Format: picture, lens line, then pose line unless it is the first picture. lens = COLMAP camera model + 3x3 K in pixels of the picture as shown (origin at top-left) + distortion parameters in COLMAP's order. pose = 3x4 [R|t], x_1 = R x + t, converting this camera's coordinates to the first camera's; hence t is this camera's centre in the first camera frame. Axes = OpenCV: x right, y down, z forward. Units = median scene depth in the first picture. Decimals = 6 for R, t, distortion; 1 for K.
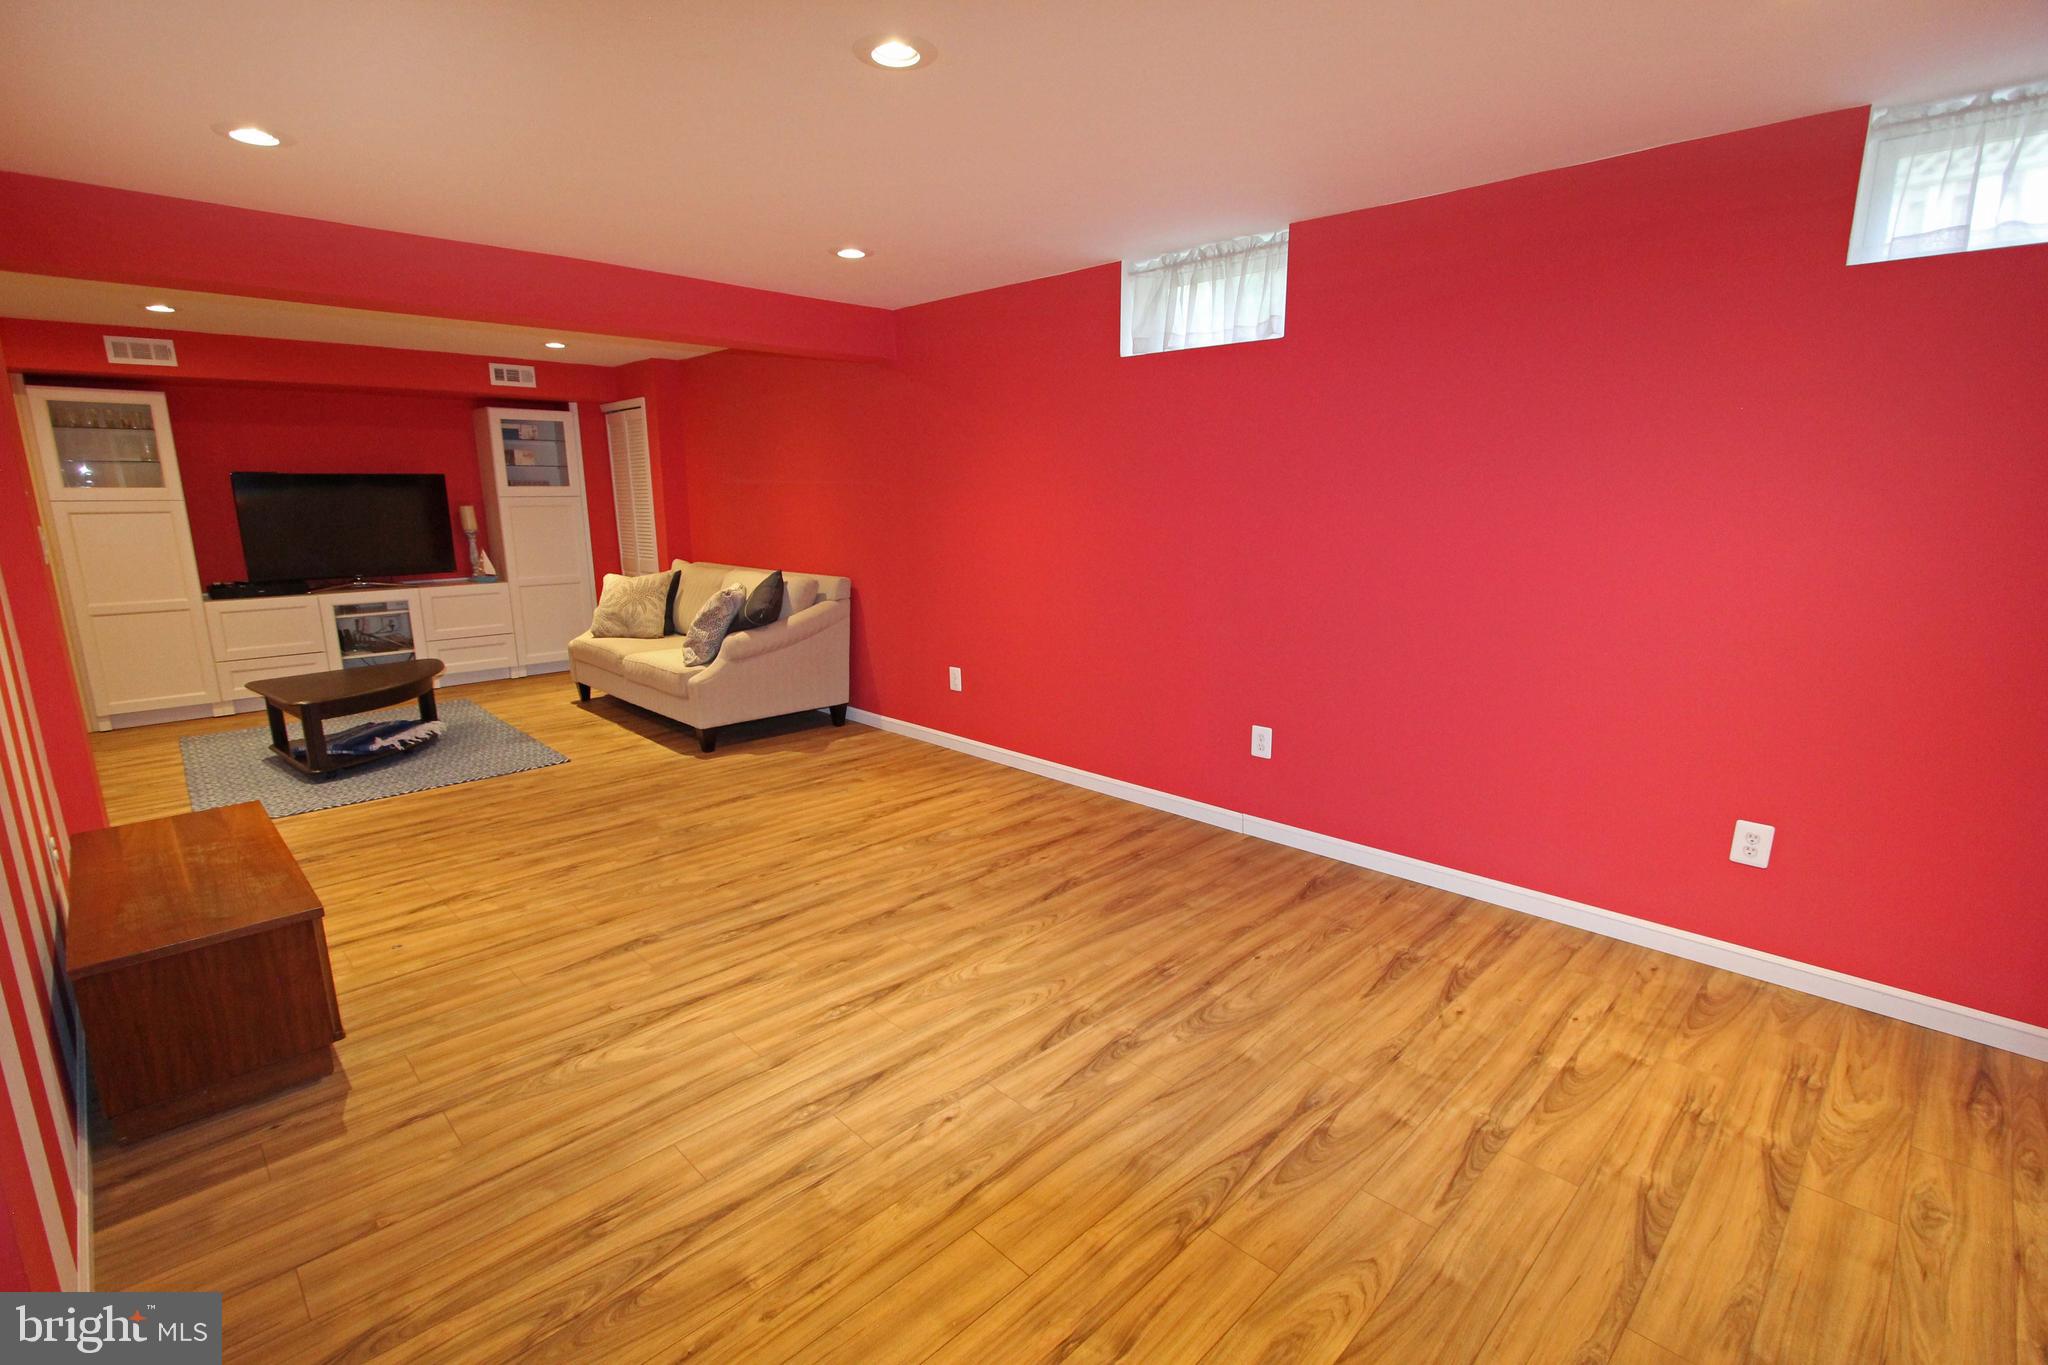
lens RADIAL K [[943.3, 0, 1022.6], [0, 943.3, 707.2], [0, 0, 1]] dist [-0.022994, 0.005302]
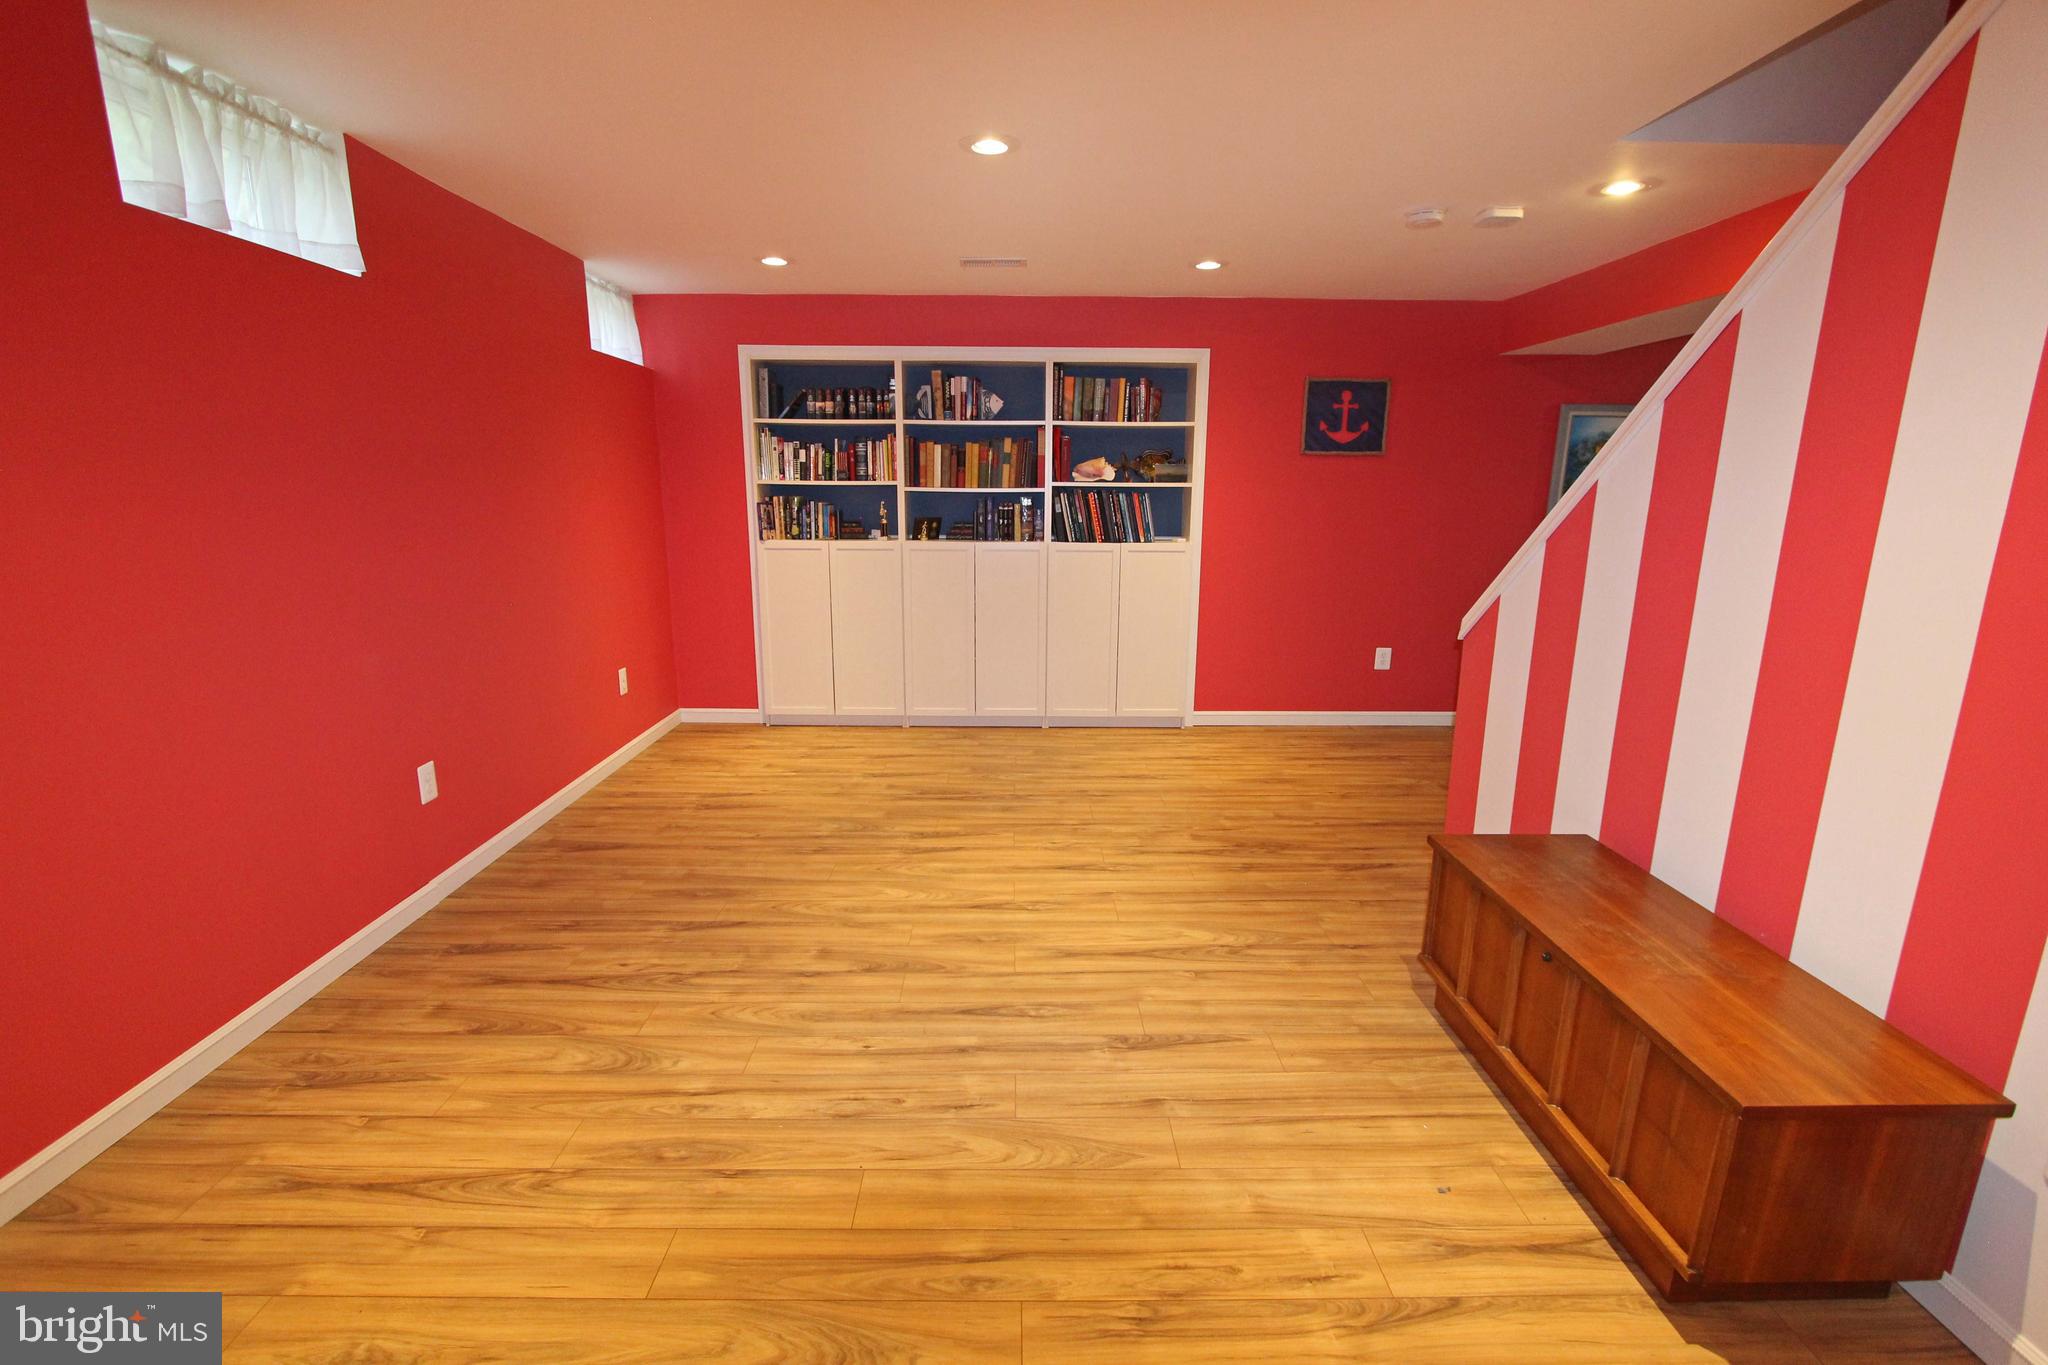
lens RADIAL K [[943.3, 0, 1022.6], [0, 943.3, 707.2], [0, 0, 1]] dist [-0.022994, 0.005302]
pose [[-0.720533, -0.162757, 0.674049, -0.828781], [0.149587, 0.912693, 0.380283, -0.321758], [-0.677094, 0.374835, -0.633279, 1.456246]]
